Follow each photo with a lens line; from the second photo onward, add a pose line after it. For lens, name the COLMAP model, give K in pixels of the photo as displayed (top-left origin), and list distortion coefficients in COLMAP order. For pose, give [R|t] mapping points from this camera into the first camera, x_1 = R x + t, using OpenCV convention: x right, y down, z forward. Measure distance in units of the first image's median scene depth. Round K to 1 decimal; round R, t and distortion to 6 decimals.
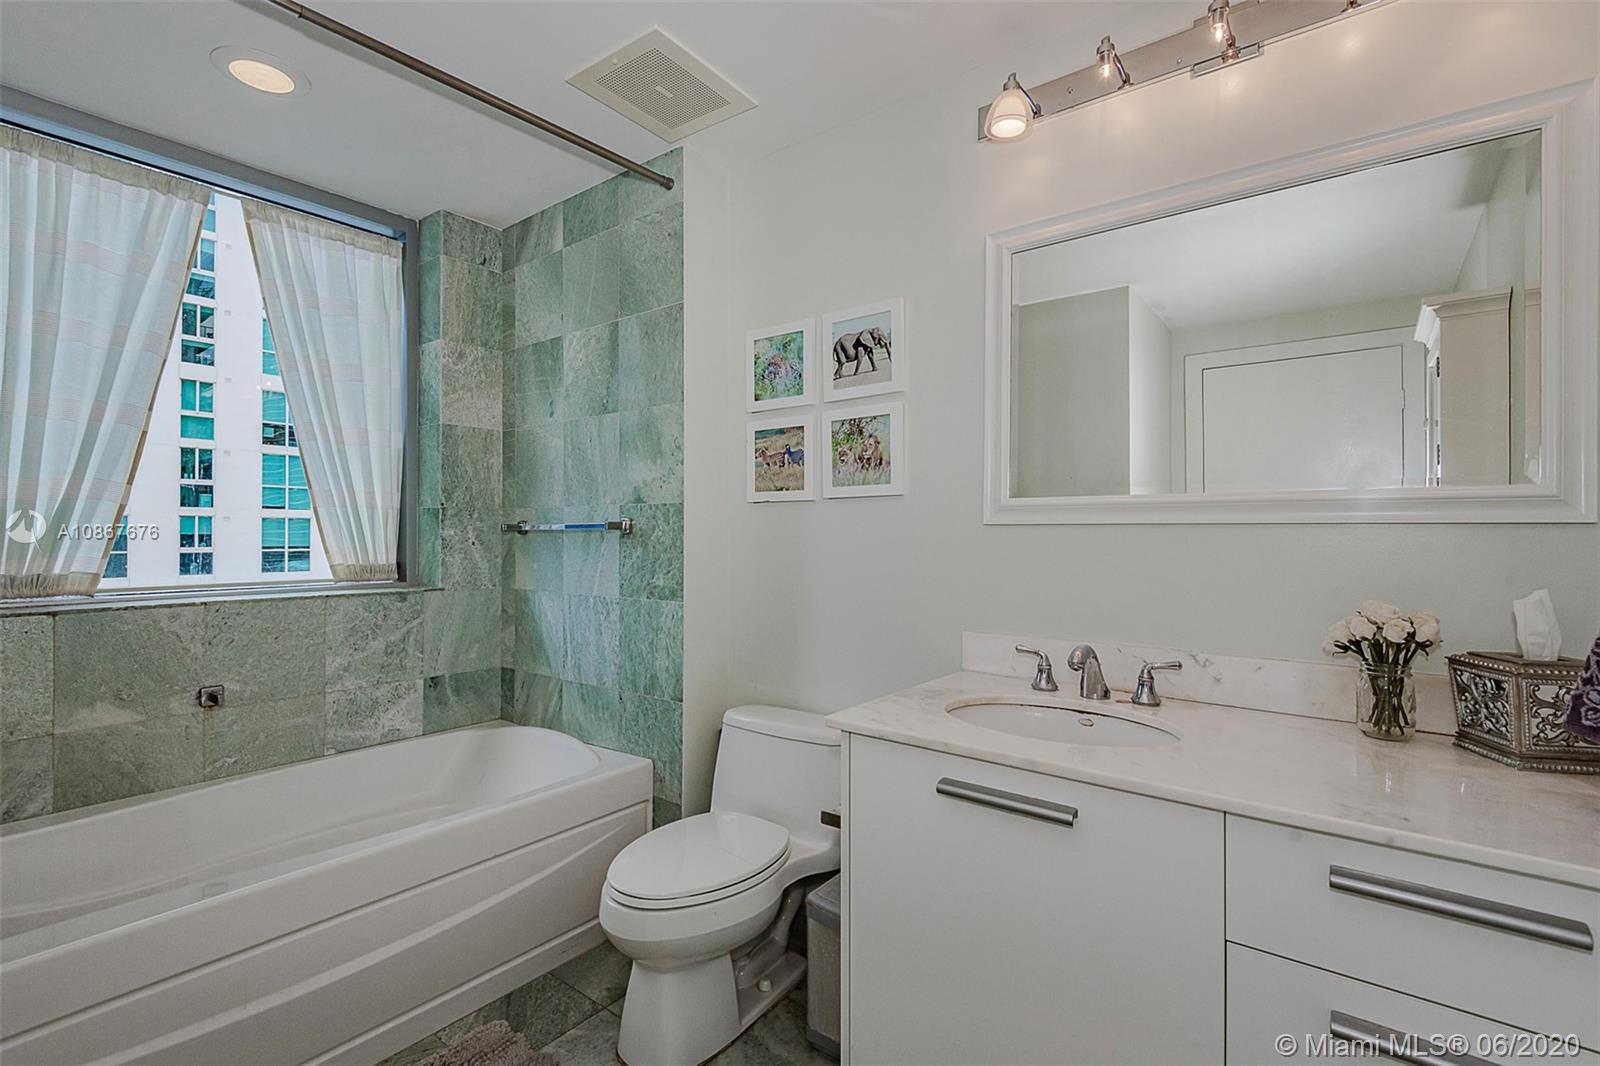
lens RADIAL K [[734.0, 0, 797.1], [0, 734.0, 546.2], [0, 0, 1]] dist [0.002217, 0.000164]
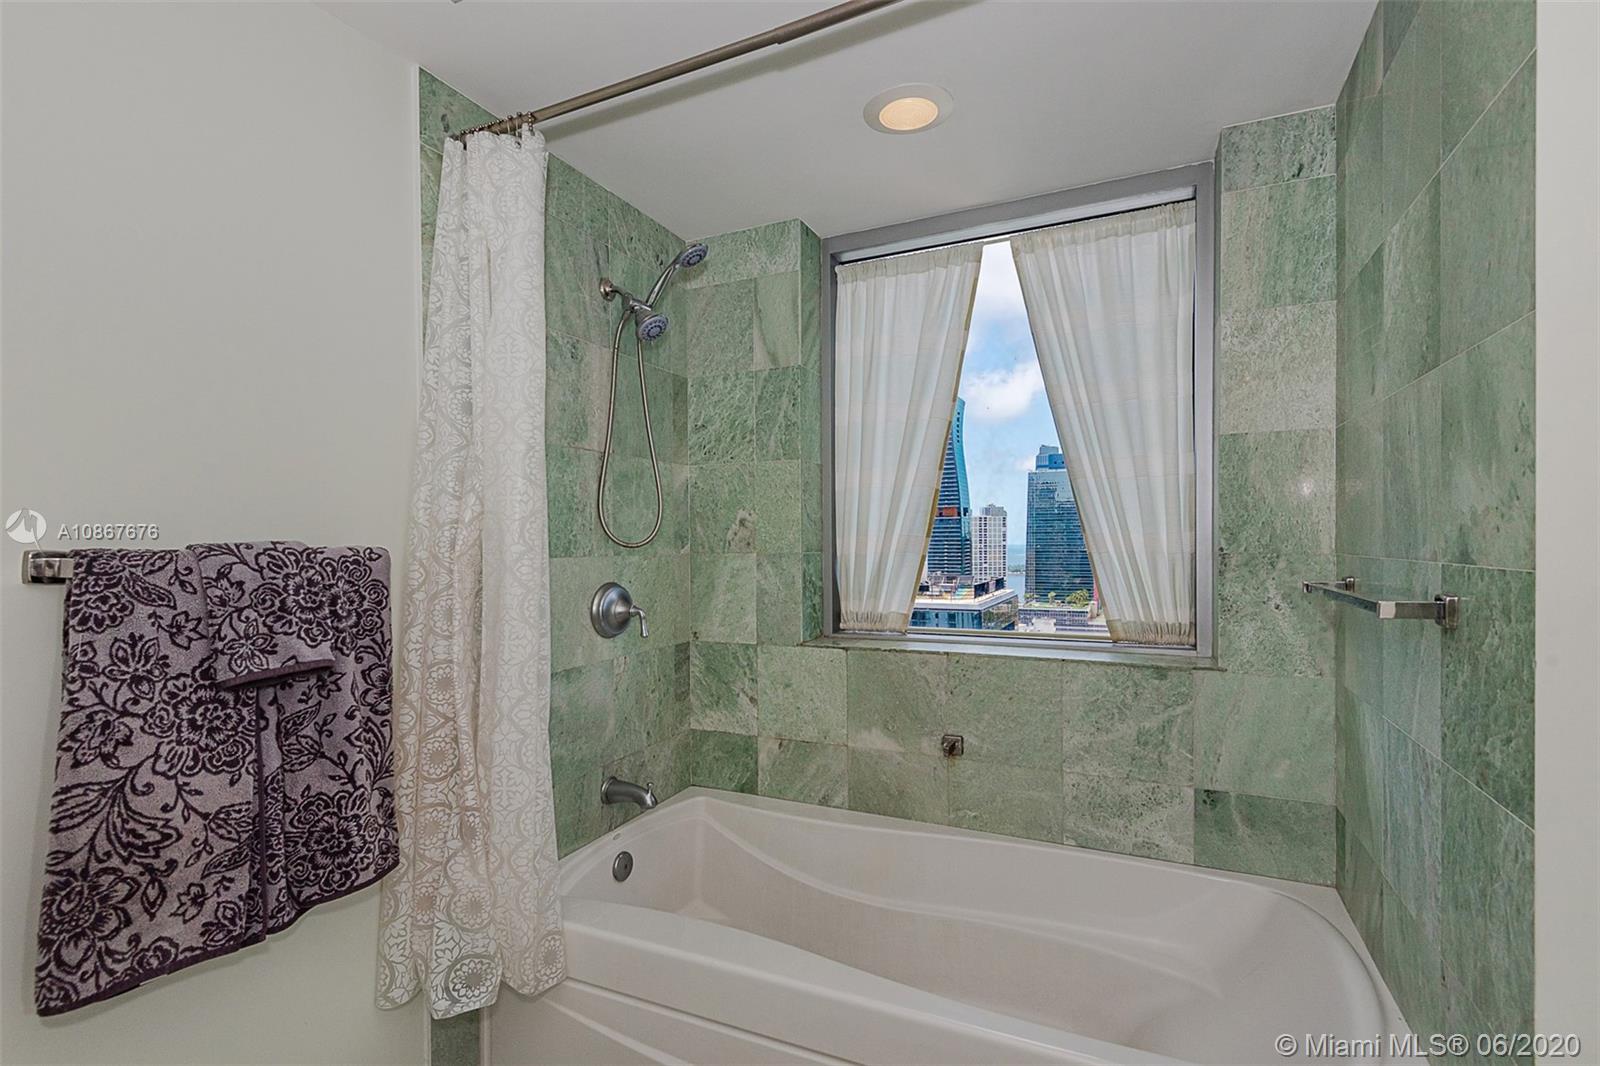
lens RADIAL K [[734.0, 0, 797.1], [0, 734.0, 546.2], [0, 0, 1]] dist [0.002217, 0.000164]
pose [[0.206348, 0.008465, -0.978442, 0.133253], [-0.011531, 0.999914, 0.006219, -0.065947], [0.978411, 0.010000, 0.206428, 0.506103]]
